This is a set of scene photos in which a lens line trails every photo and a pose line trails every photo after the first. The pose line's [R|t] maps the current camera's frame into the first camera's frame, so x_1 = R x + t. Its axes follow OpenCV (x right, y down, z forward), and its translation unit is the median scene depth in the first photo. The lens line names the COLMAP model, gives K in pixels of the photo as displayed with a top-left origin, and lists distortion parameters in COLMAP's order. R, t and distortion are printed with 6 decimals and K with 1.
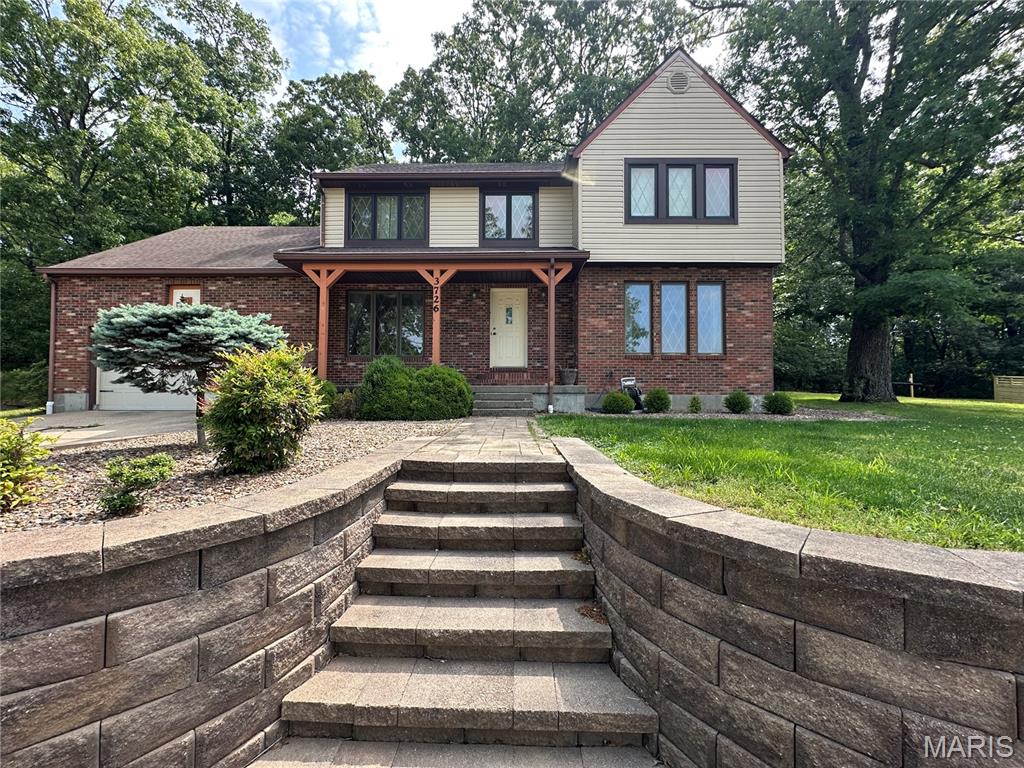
lens RADIAL K [[410.5, 0, 512.0], [0, 410.5, 384.0], [0, 0, 1]] dist [-0.002160, -0.000074]
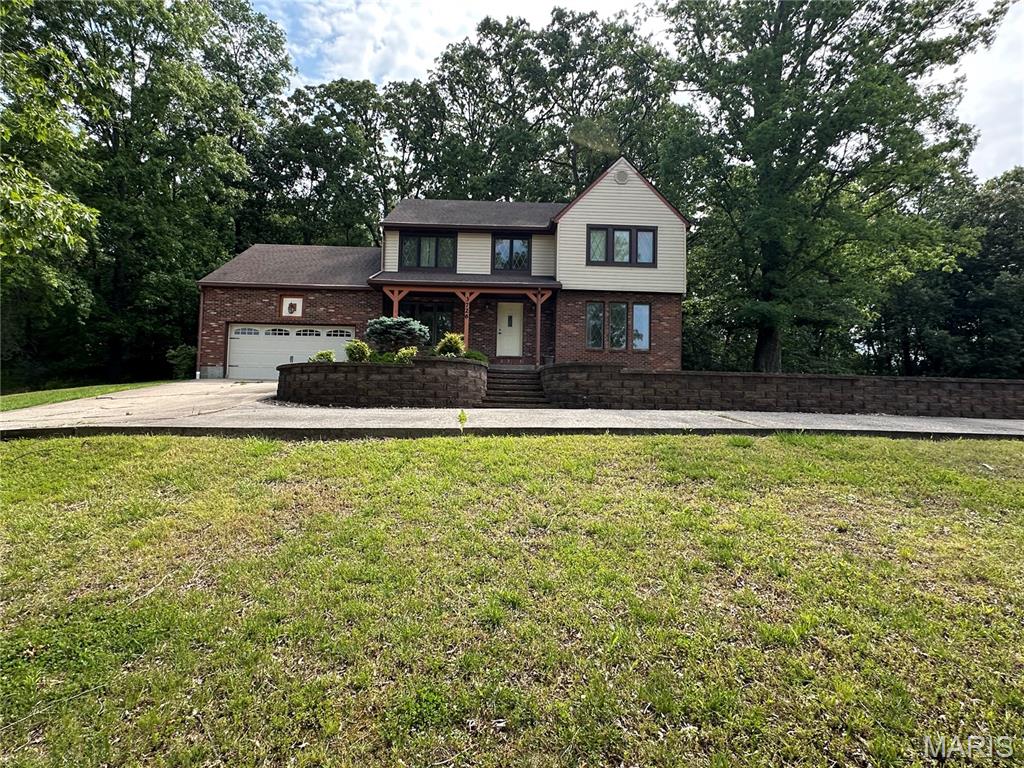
lens RADIAL K [[528.0, 0, 512.0], [0, 528.0, 384.0], [0, 0, 1]] dist [-0.003391, -0.000129]
pose [[0.999230, 0.021166, 0.033045, -0.063982], [-0.019951, 0.999128, -0.036670, 0.138586], [-0.033792, 0.035982, 0.998781, -0.960220]]
